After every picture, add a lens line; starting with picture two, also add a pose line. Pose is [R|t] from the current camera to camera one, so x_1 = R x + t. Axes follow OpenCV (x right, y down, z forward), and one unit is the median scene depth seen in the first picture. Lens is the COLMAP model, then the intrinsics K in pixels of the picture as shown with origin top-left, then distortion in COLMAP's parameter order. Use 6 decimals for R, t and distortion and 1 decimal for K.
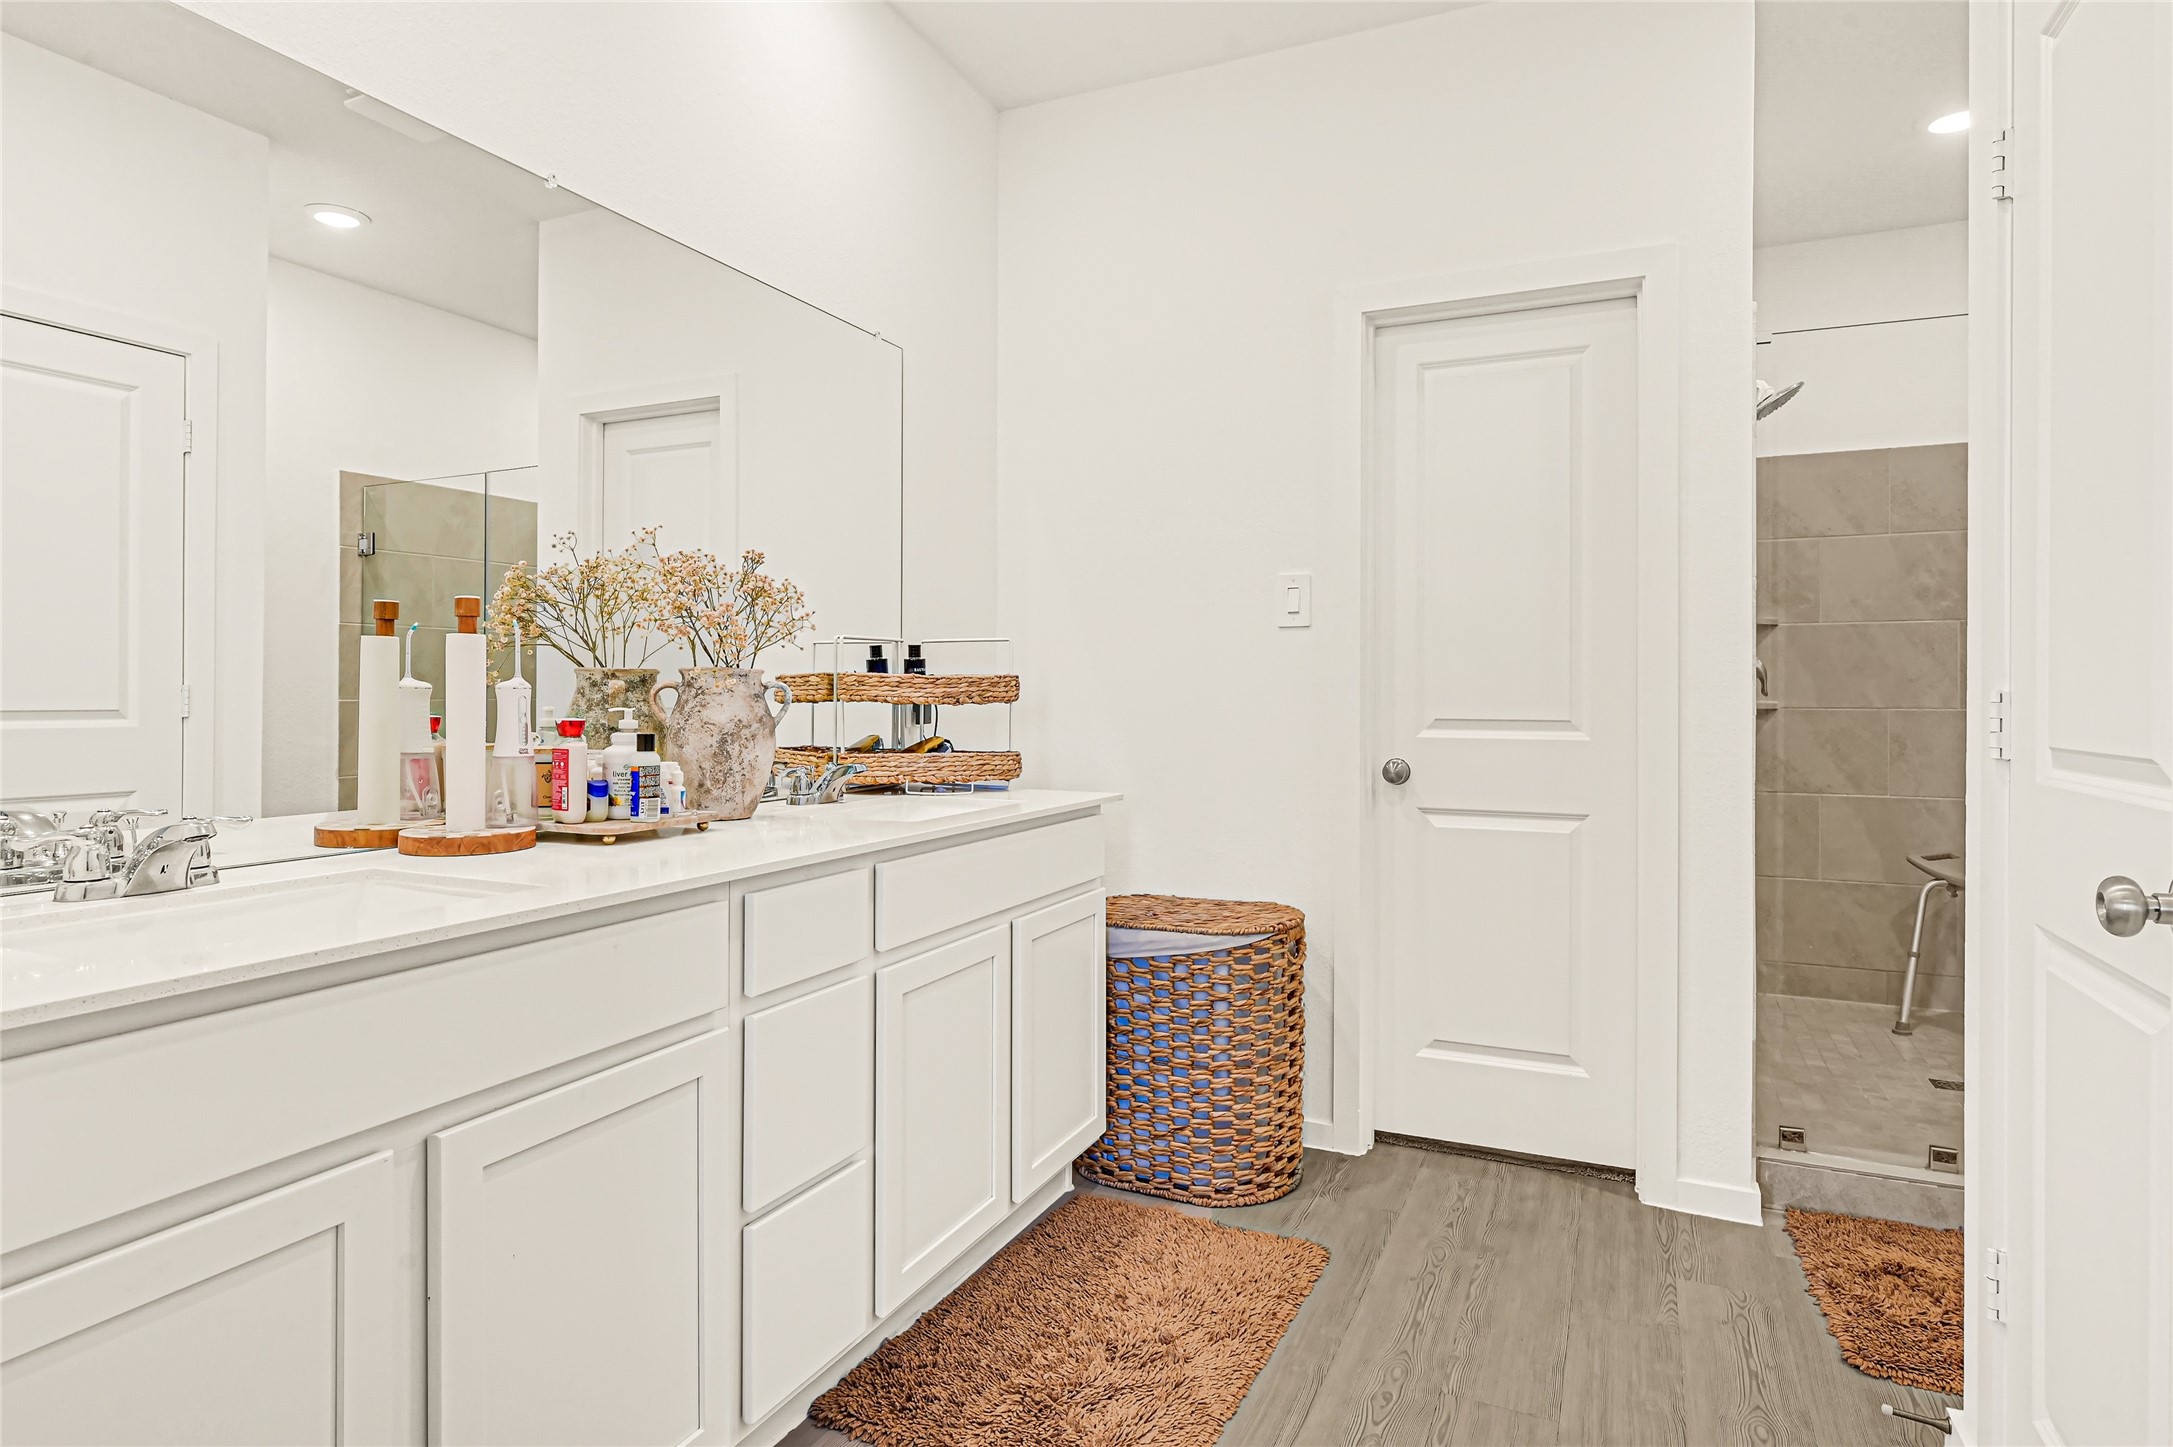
lens RADIAL K [[1152.5, 0, 1094.4], [0, 1152.5, 698.2], [0, 0, 1]] dist [0.001732, 0.000447]
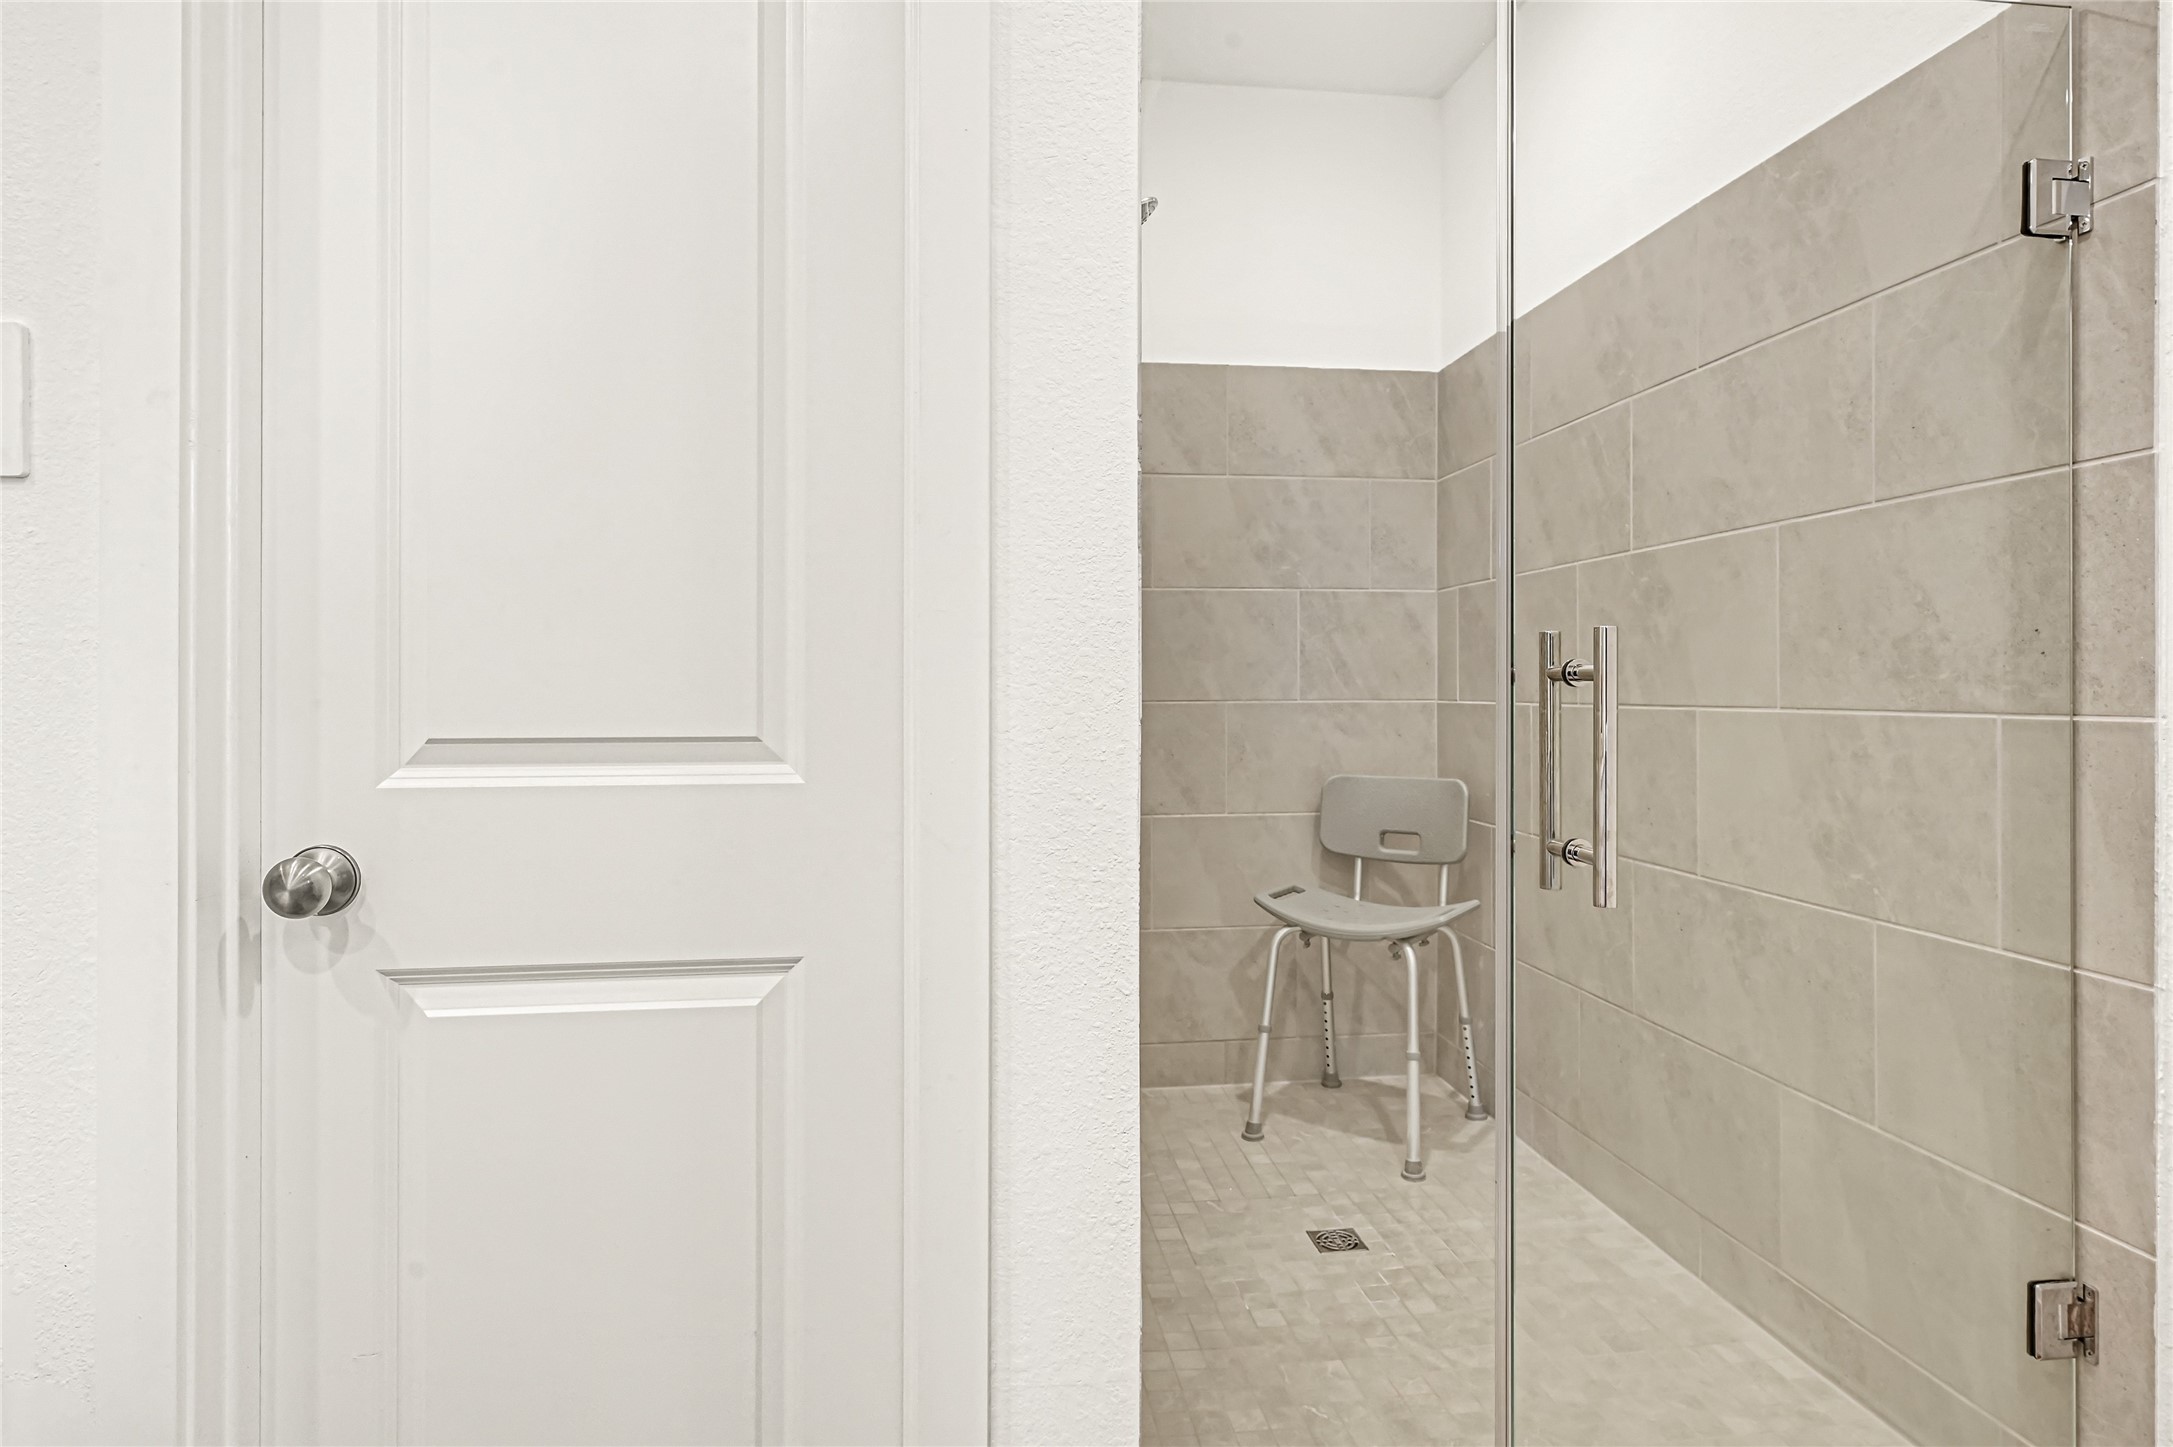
lens RADIAL K [[1296.8, 0, 1088.6], [0, 1296.8, 657.4], [0, 0, 1]] dist [0.000624, 0.001272]
pose [[0.851968, 0.009851, 0.523502, 0.168824], [0.004302, 0.999658, -0.025811, 0.001708], [-0.523577, 0.024242, 0.851634, 0.336271]]
